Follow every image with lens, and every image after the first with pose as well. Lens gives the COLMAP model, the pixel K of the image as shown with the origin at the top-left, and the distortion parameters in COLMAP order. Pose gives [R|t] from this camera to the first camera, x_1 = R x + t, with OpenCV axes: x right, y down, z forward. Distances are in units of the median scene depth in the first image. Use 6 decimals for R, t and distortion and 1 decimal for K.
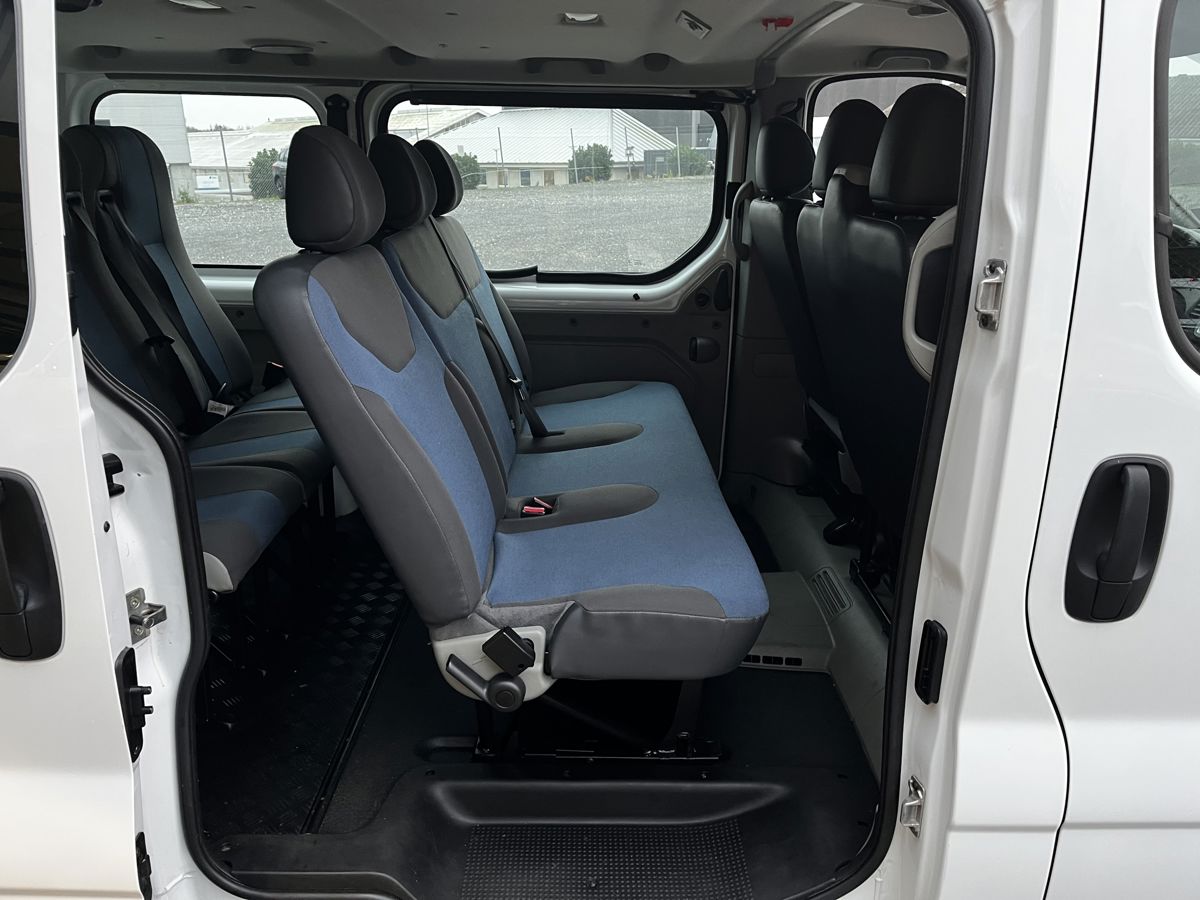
lens RADIAL K [[899.6, 0, 600.0], [0, 899.6, 450.0], [0, 0, 1]] dist [0.069497, -0.088069]
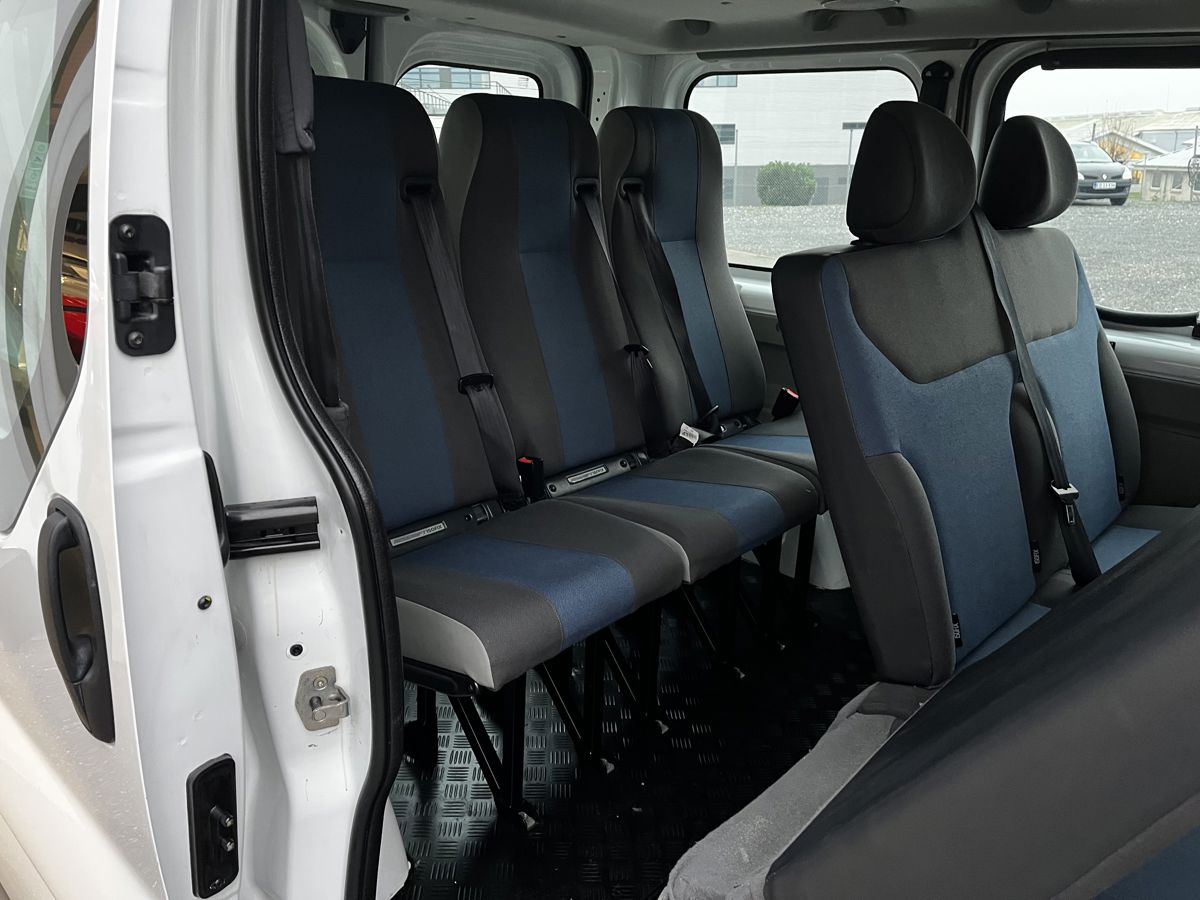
lens RADIAL K [[899.6, 0, 600.0], [0, 899.6, 450.0], [0, 0, 1]] dist [0.069497, -0.088069]
pose [[0.730339, 0.221870, -0.646049, 0.068671], [-0.224127, 0.971256, 0.080185, -0.075989], [0.645269, 0.086235, 0.759073, 0.277273]]
